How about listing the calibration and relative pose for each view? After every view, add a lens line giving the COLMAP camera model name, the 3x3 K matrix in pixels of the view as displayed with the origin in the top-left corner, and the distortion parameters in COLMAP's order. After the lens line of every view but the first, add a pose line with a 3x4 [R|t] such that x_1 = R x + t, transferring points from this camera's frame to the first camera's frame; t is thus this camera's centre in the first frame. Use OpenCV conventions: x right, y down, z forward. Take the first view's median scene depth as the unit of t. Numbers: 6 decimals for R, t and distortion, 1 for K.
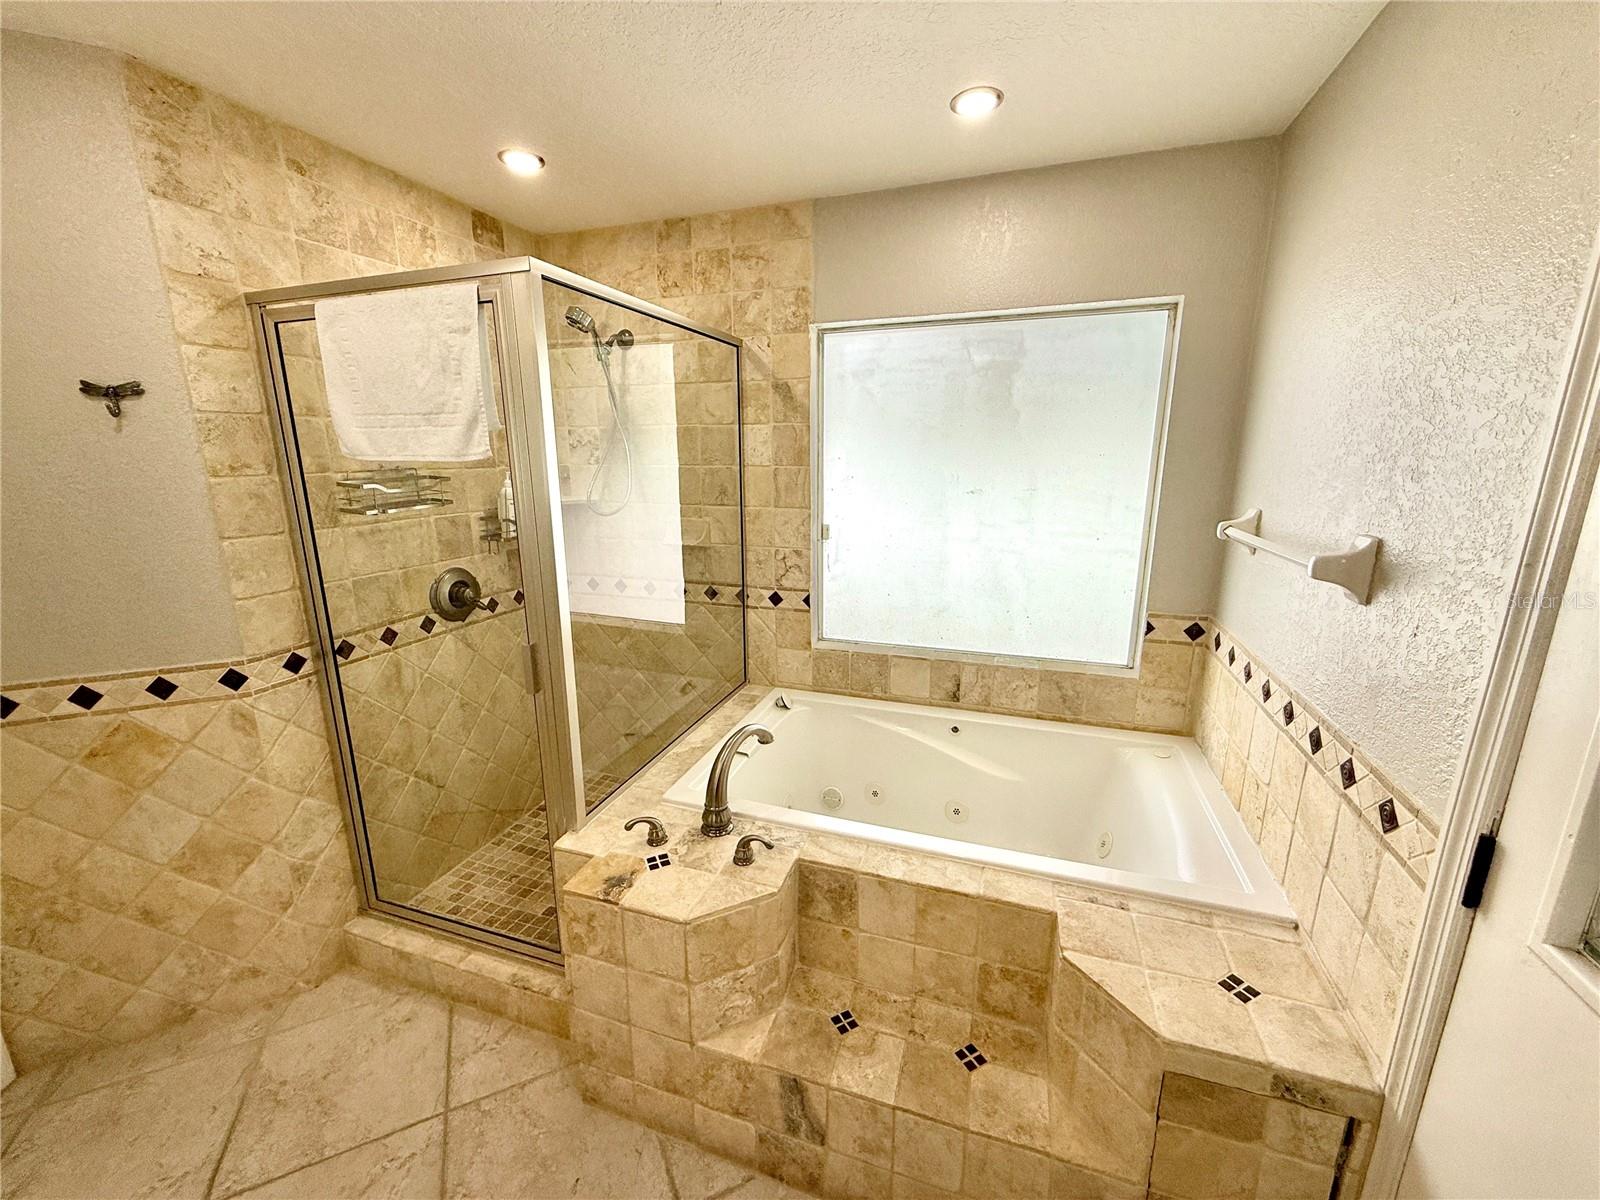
lens RADIAL K [[636.1, 0, 795.8], [0, 636.1, 598.8], [0, 0, 1]] dist [-0.000053, 0.000317]
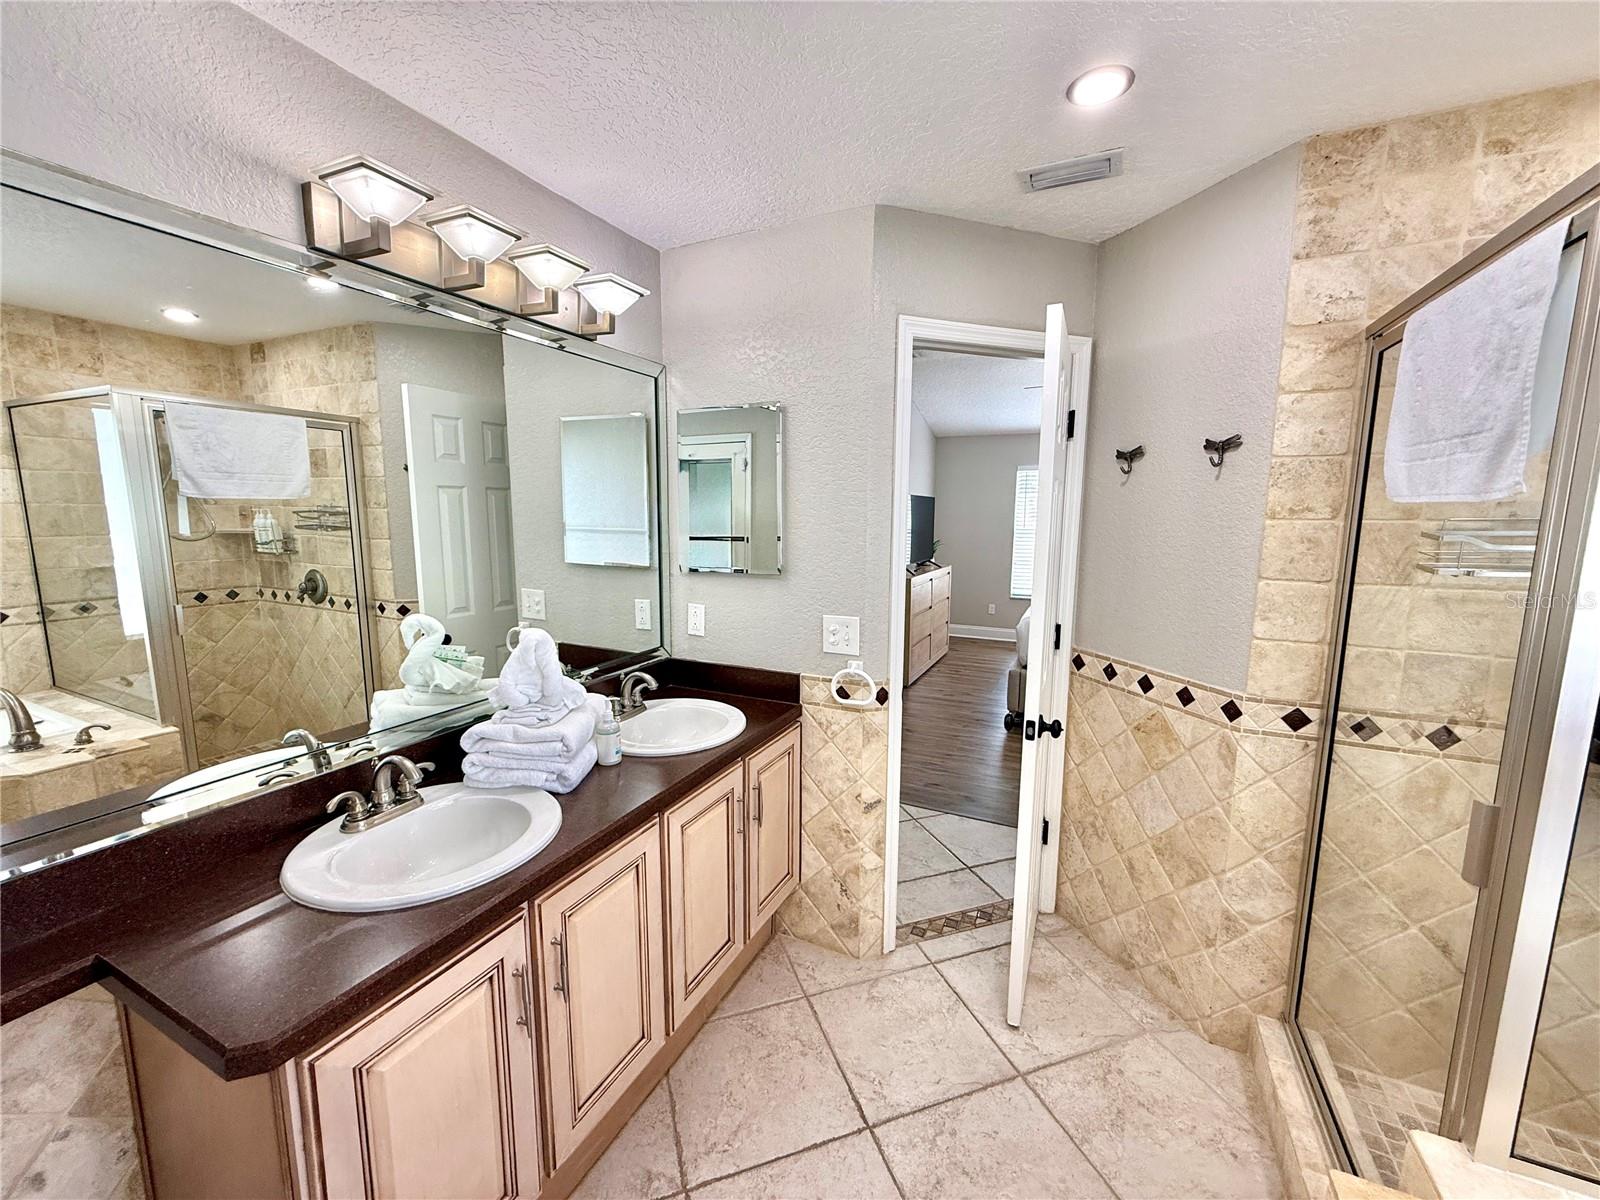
lens RADIAL K [[636.1, 0, 795.8], [0, 636.1, 598.8], [0, 0, 1]] dist [-0.000053, 0.000317]
pose [[-0.111199, 0.143199, -0.983427, 0.194202], [-0.231095, 0.958712, 0.165731, -0.056797], [0.966556, 0.245694, -0.073515, 0.340612]]
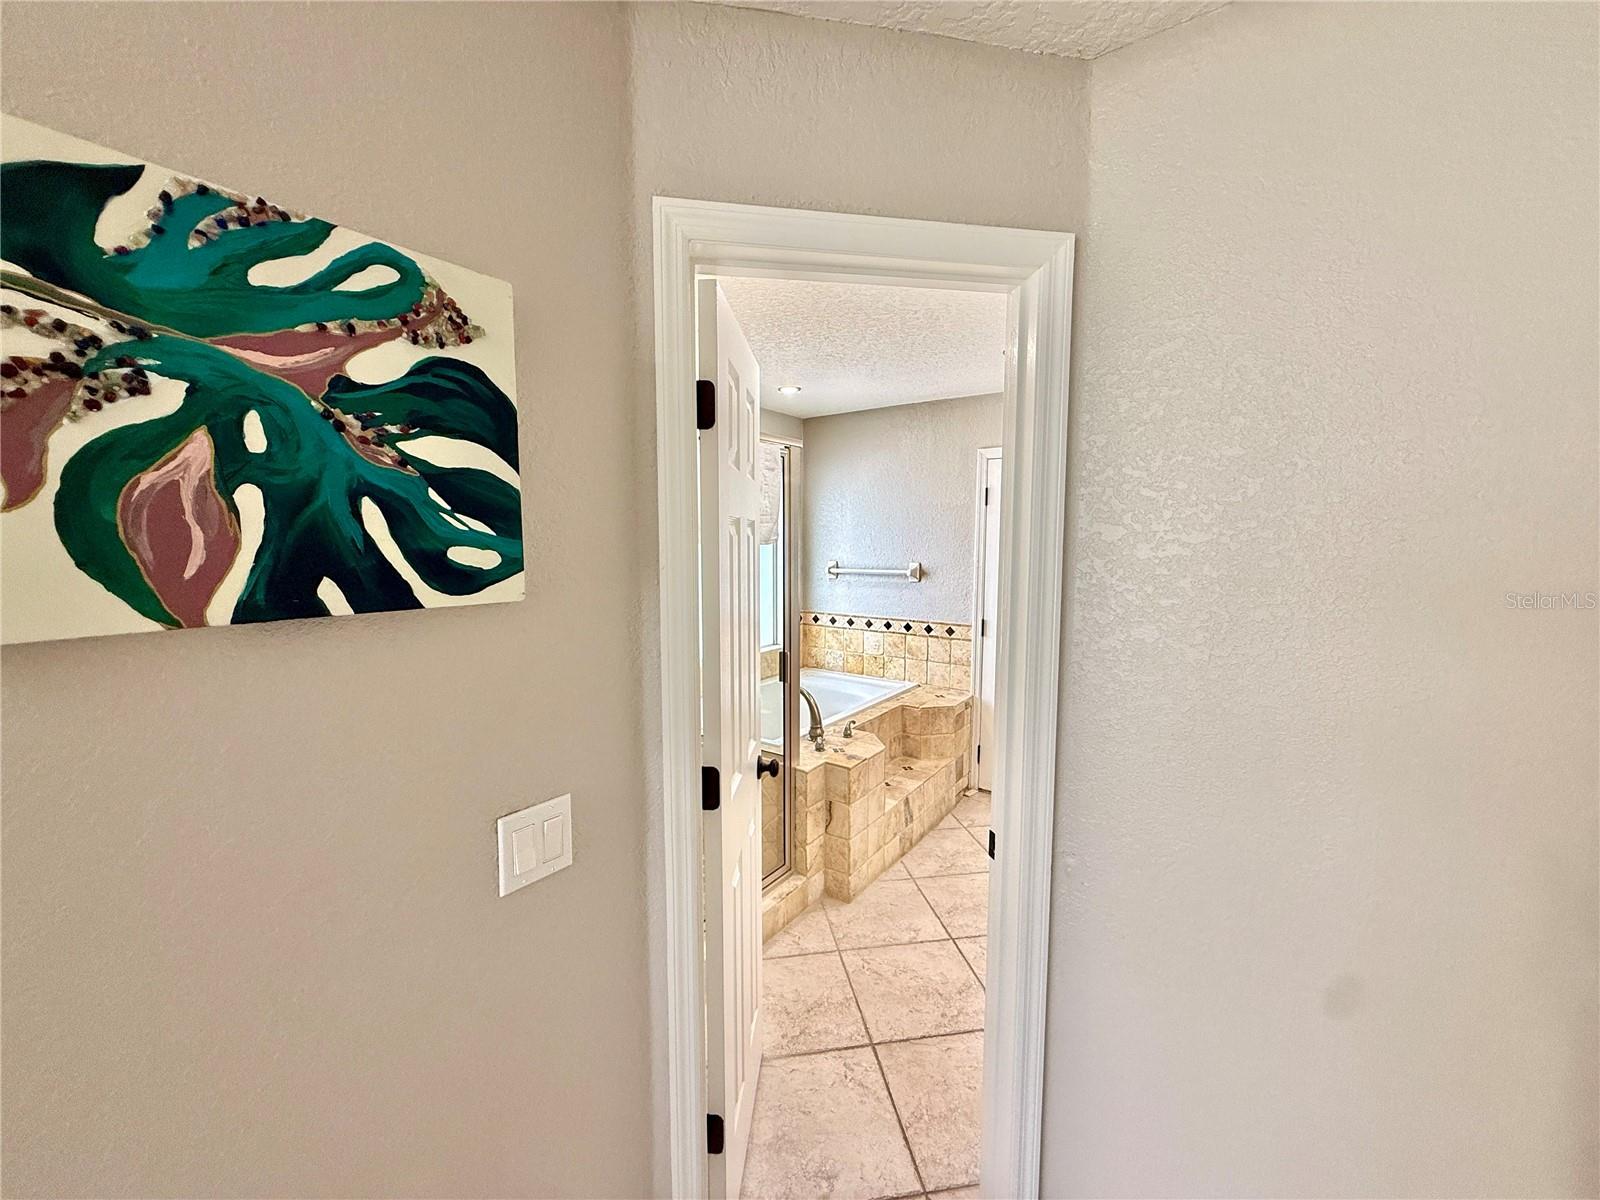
lens RADIAL K [[636.1, 0, 795.8], [0, 636.1, 598.8], [0, 0, 1]] dist [-0.000053, 0.000317]
pose [[0.278202, -0.082074, 0.957010, -1.837896], [0.215885, 0.976194, 0.020962, -0.086786], [-0.935947, 0.200773, 0.289298, 0.433833]]
